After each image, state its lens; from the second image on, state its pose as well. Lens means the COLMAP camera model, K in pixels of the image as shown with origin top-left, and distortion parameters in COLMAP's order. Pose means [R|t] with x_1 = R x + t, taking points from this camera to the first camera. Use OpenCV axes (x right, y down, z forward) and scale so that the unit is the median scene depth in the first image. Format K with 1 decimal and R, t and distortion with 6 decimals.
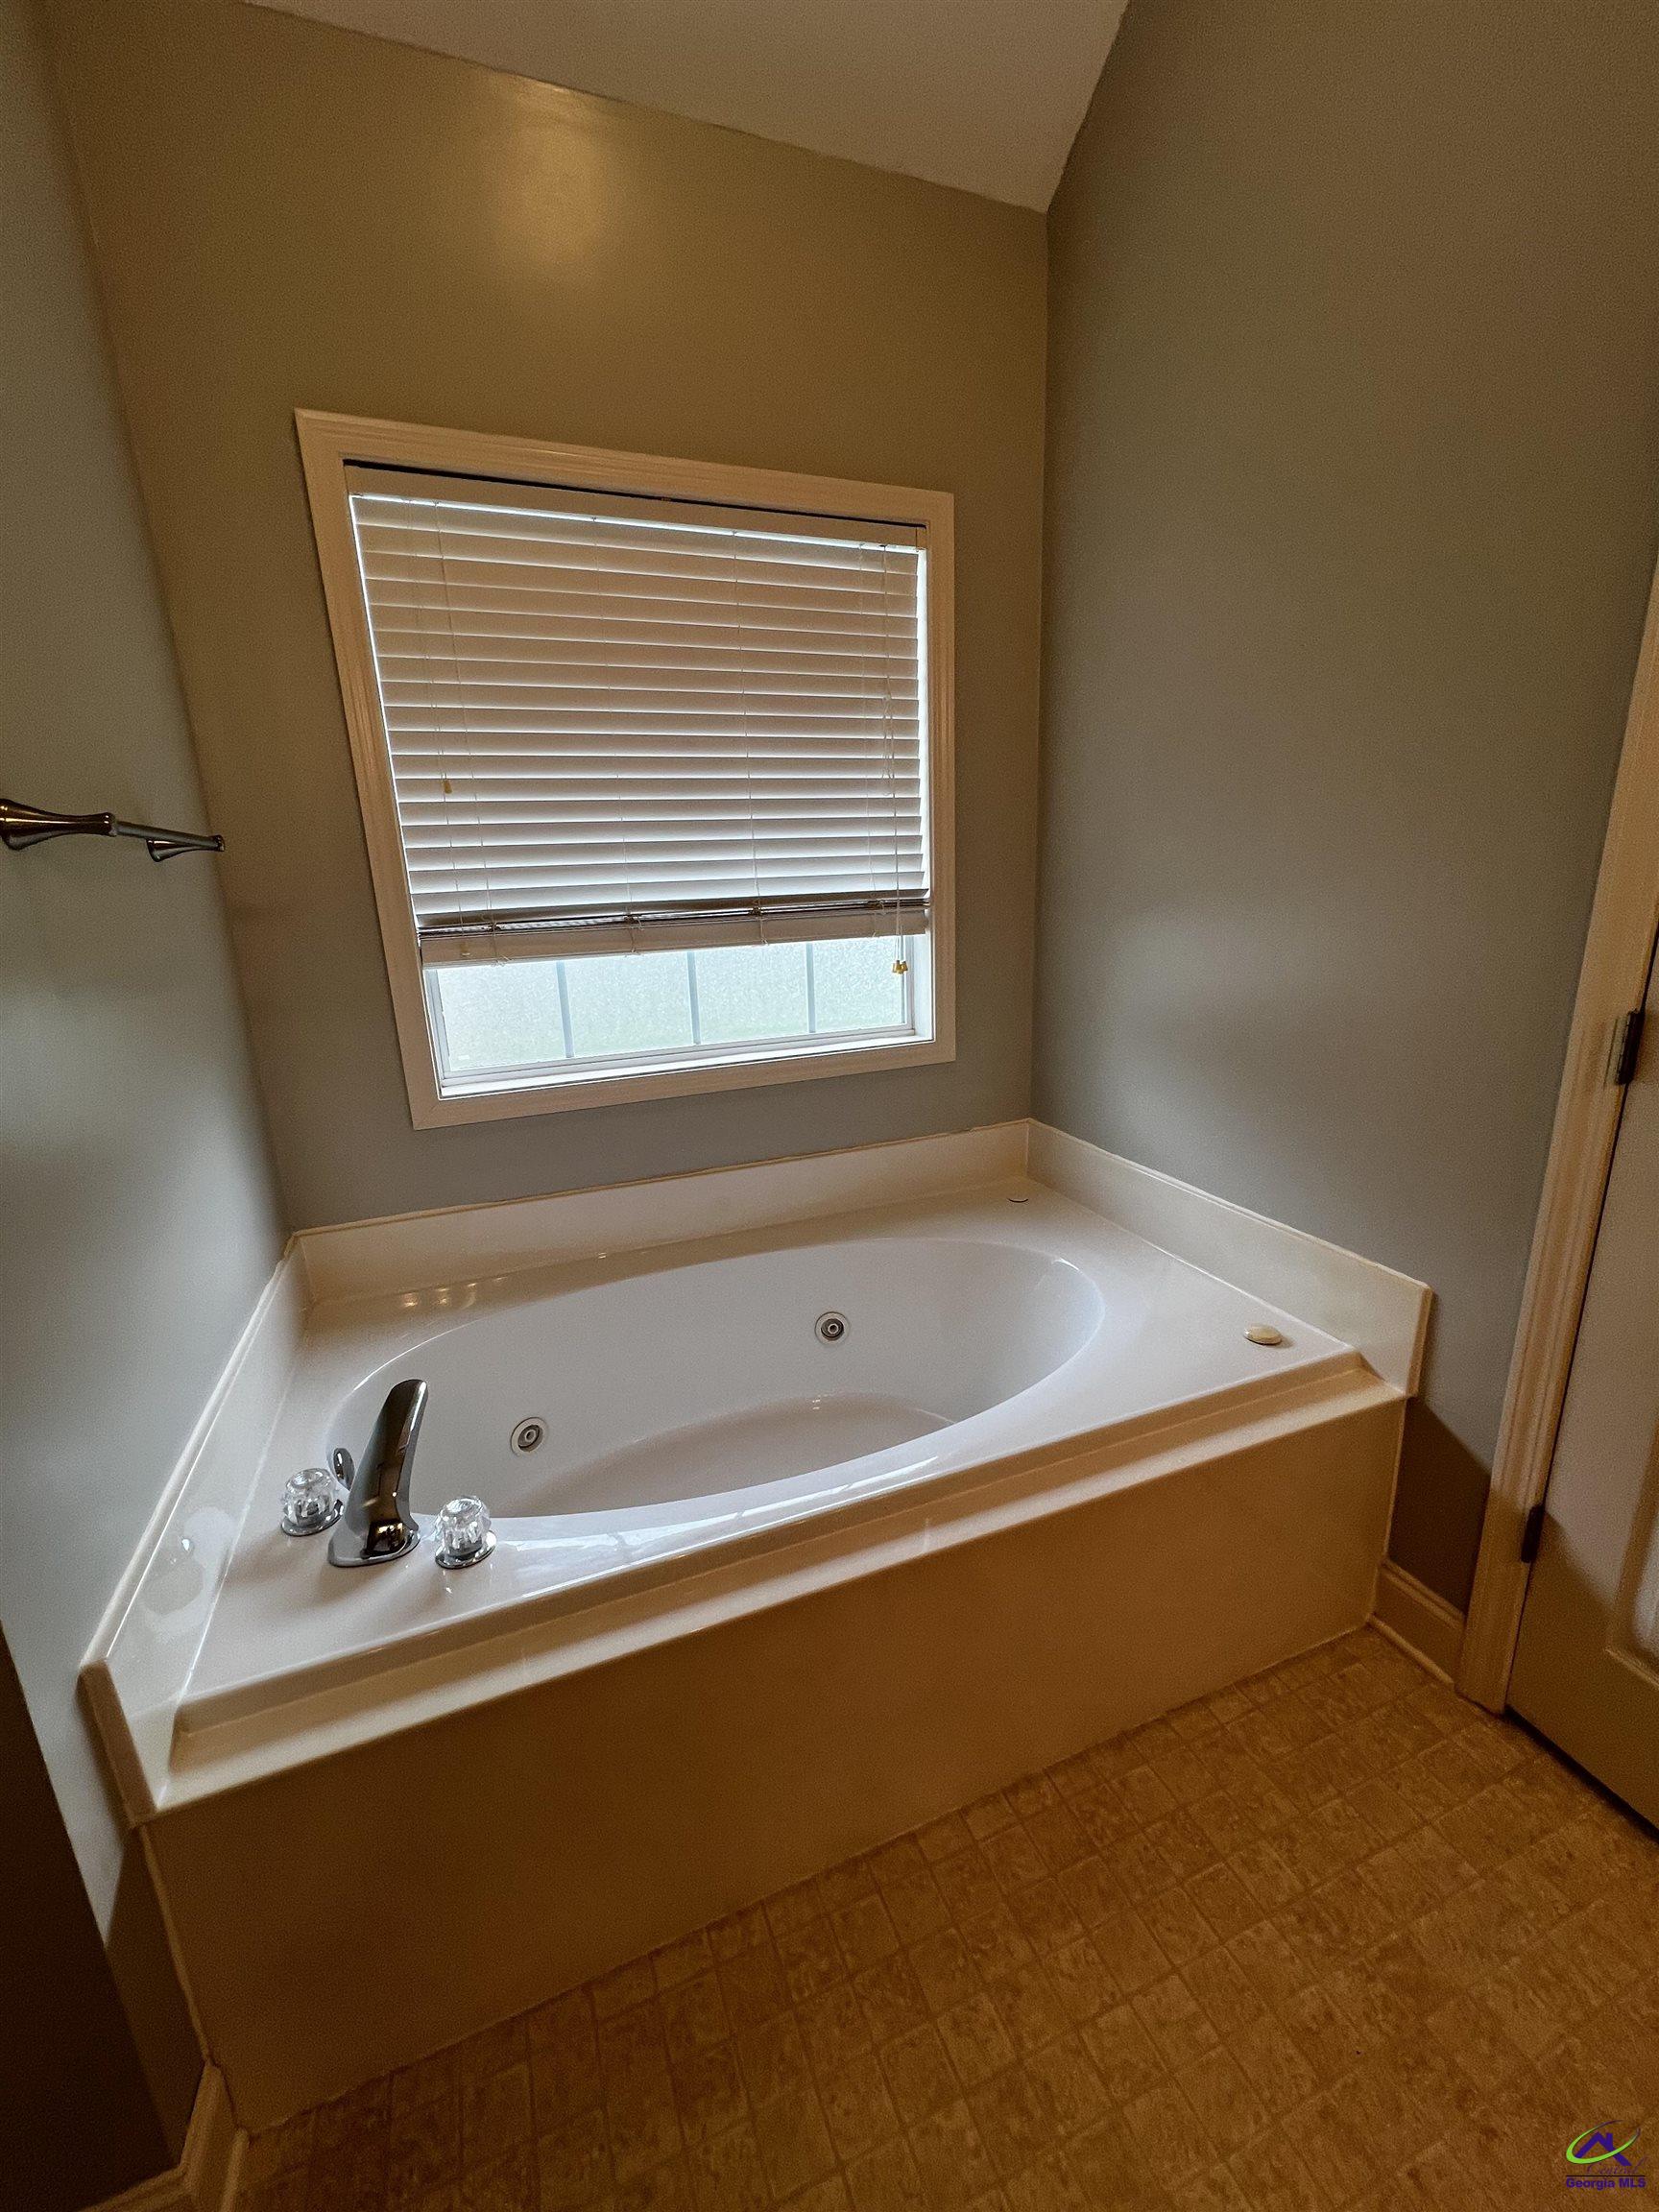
lens RADIAL K [[888.5, 0, 826.4], [0, 888.5, 1106.5], [0, 0, 1]] dist [-0.003568, -0.000131]
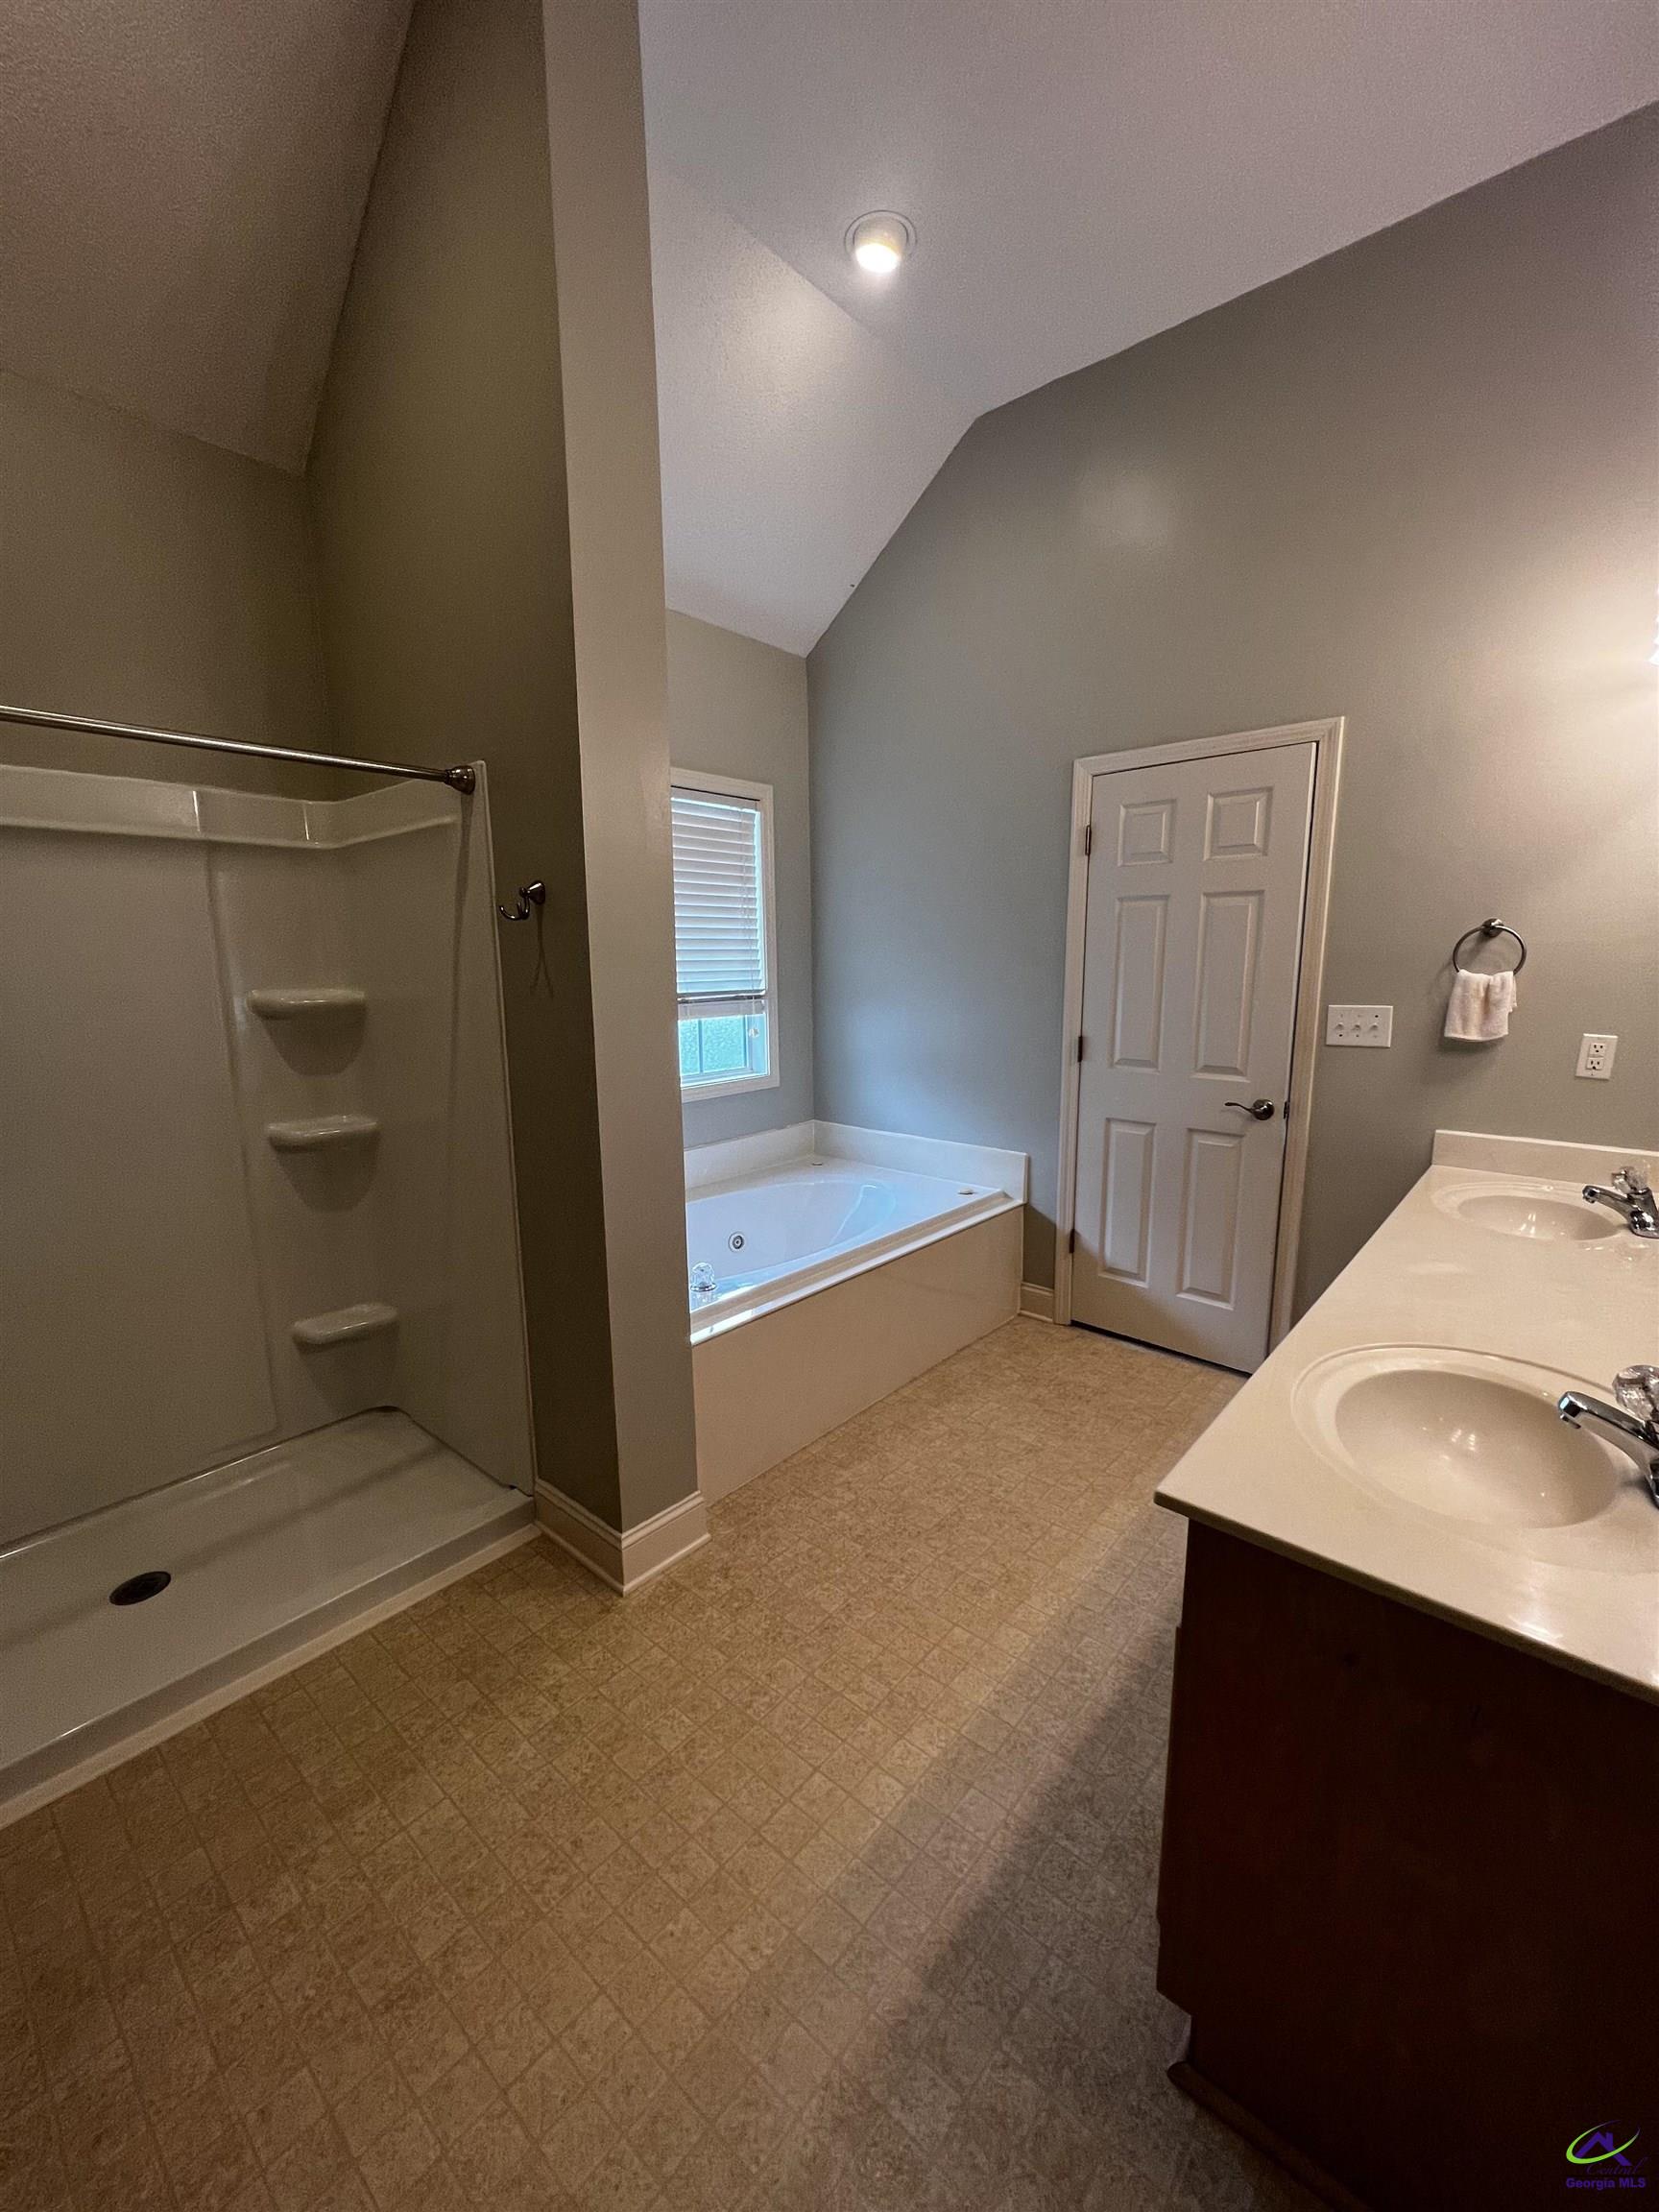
lens RADIAL K [[888.5, 0, 830.5], [0, 888.5, 1107.1], [0, 0, 1]] dist [-0.003568, -0.000131]
pose [[0.886767, -0.050721, 0.459425, -0.821971], [0.095737, 0.992561, -0.075209, 0.187691], [-0.452192, 0.110676, 0.885027, -0.836820]]
